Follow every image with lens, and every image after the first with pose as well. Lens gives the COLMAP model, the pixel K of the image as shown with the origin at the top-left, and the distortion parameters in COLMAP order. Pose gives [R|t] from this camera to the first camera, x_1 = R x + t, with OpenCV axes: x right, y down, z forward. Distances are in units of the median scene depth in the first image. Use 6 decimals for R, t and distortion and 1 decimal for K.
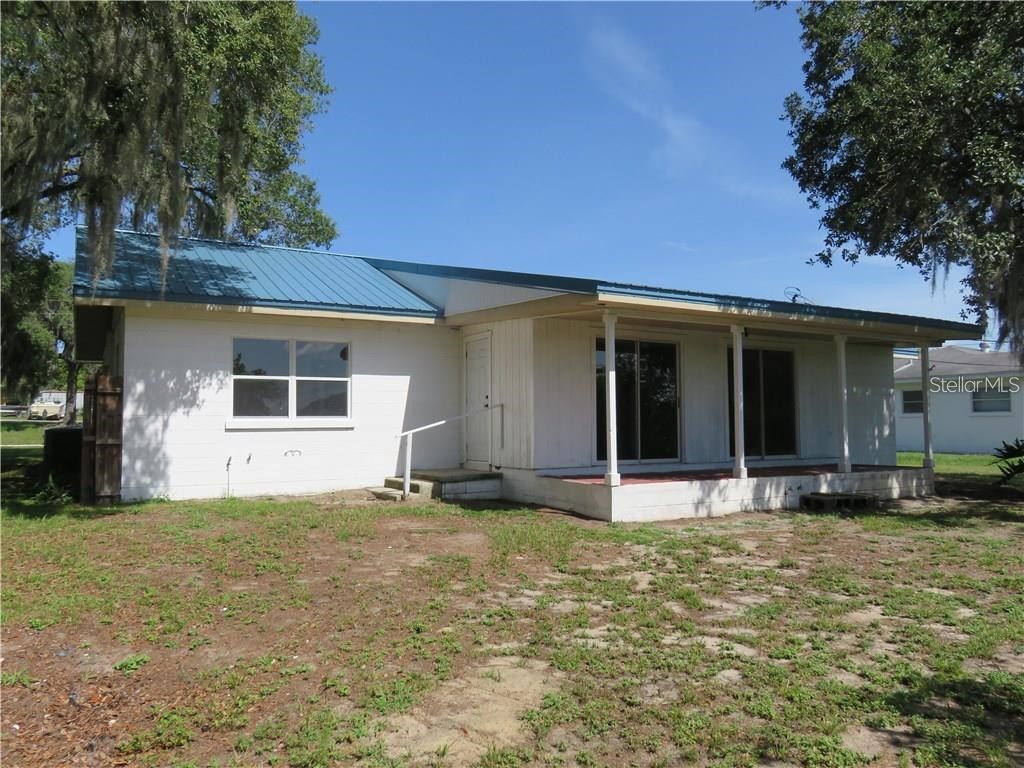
lens RADIAL K [[754.8, 0, 511.6], [0, 754.8, 384.4], [0, 0, 1]] dist [-0.008835, -0.003718]
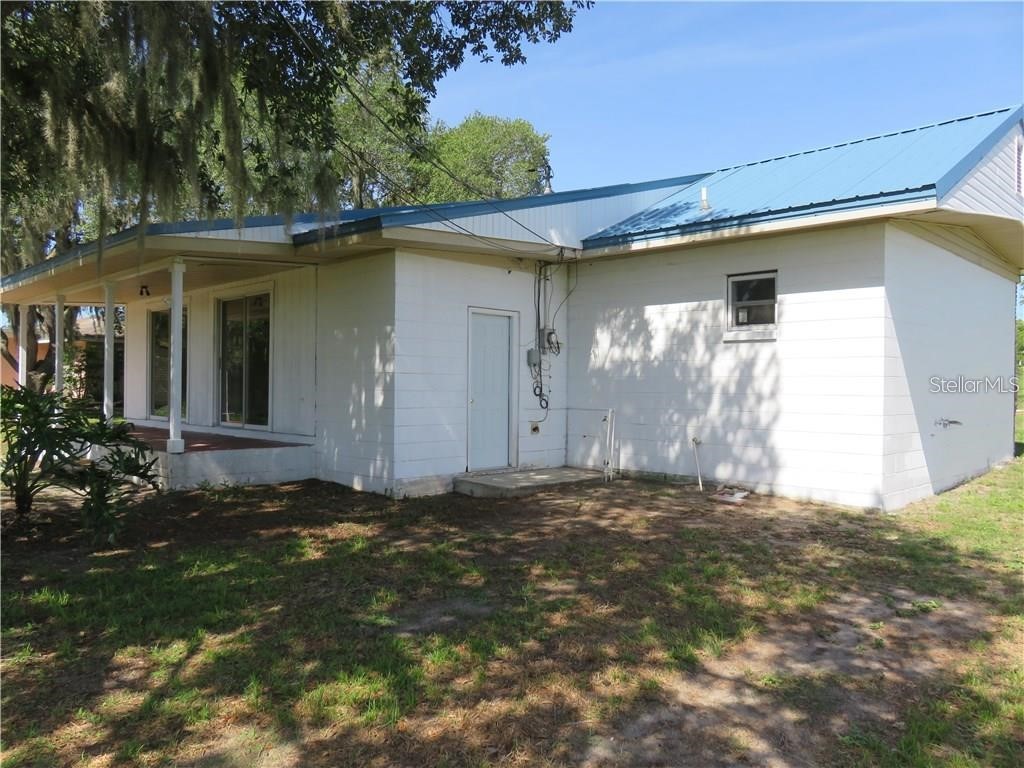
lens RADIAL K [[754.8, 0, 511.8], [0, 754.8, 383.6], [0, 0, 1]] dist [-0.008835, -0.003718]
pose [[0.801961, 0.002176, 0.597373, 0.213792], [-0.030787, 0.998815, 0.037693, 0.024381], [-0.596583, -0.048619, 0.801077, 0.434909]]
